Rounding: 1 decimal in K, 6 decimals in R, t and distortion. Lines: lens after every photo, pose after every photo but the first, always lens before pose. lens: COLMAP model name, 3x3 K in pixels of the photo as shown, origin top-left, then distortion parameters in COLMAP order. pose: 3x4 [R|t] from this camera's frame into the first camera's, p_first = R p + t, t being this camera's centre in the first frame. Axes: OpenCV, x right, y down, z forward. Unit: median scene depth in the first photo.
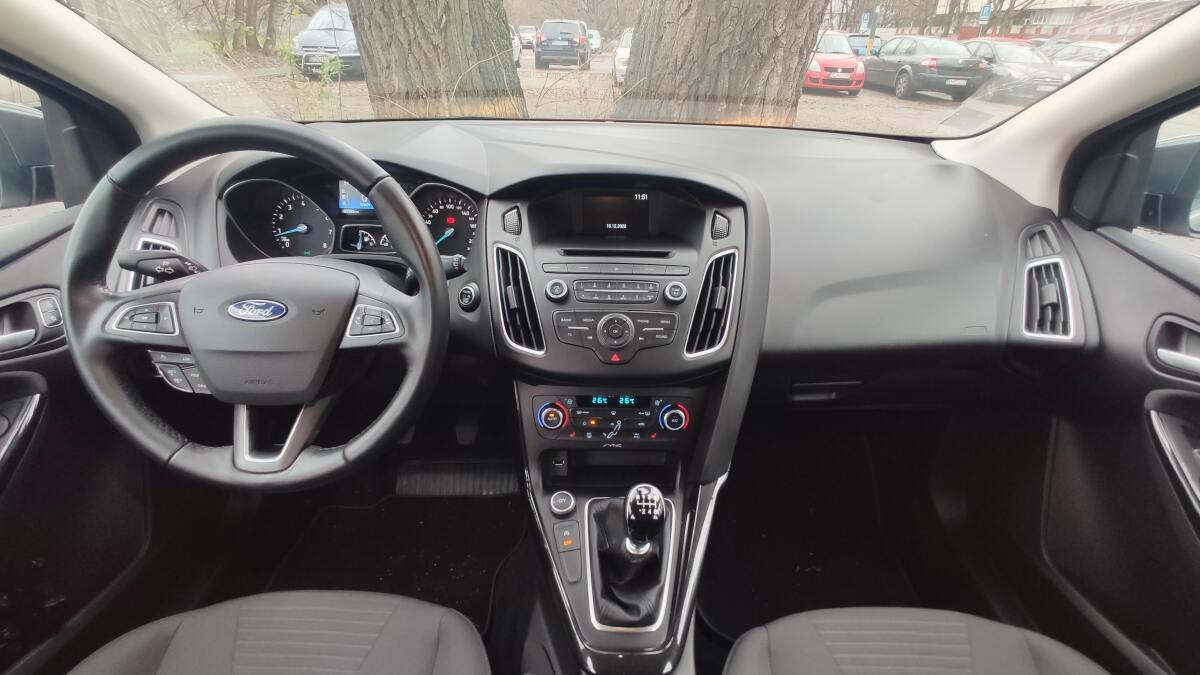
lens RADIAL K [[596.6, 0, 620.1], [0, 596.6, 360.4], [0, 0, 1]] dist [0.006339, -0.003031]
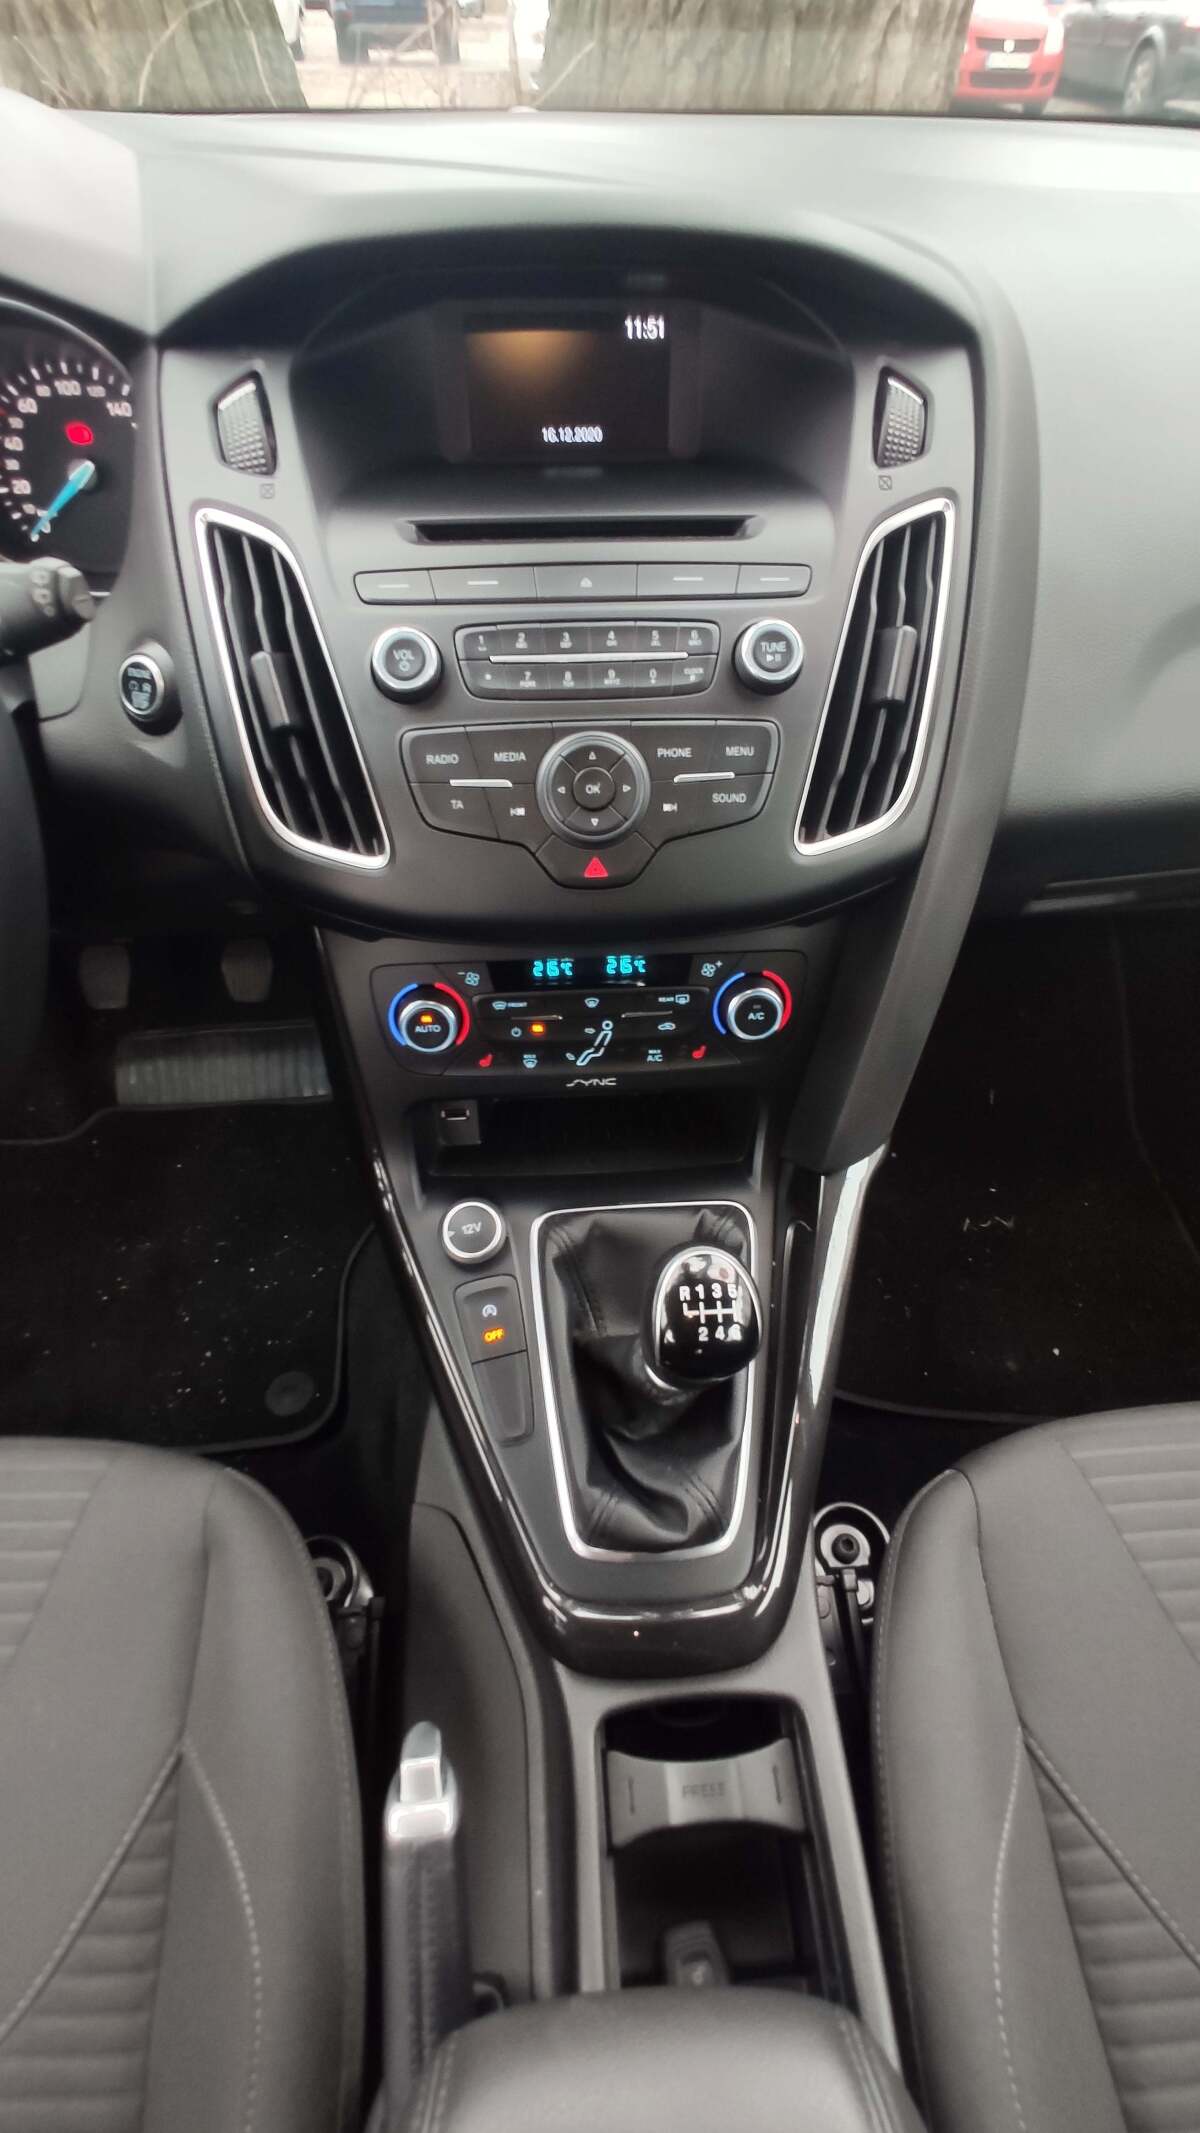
lens RADIAL K [[1060.5, 0, 594.9], [0, 1060.5, 1074.4], [0, 0, 1]] dist [0.006339, -0.003031]
pose [[0.998700, -0.047943, 0.017290, -0.022981], [0.040372, 0.951252, 0.305760, -0.072625], [-0.031106, -0.304665, 0.951952, 0.358155]]
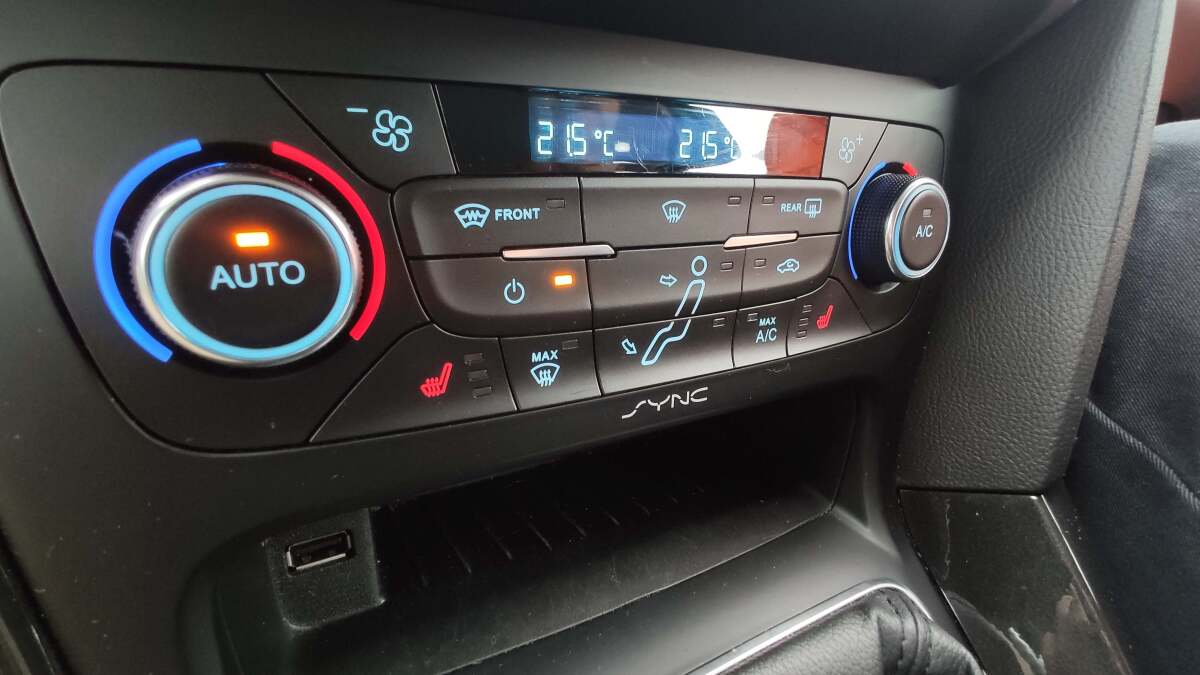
lens RADIAL K [[596.6, 0, 595.1], [0, 596.6, 340.5], [0, 0, 1]] dist [0.006339, -0.003031]
pose [[0.871121, -0.141861, 0.470131, -0.113734], [0.095560, 0.988034, 0.121070, 0.102476], [-0.481680, -0.060541, 0.874253, 0.873205]]
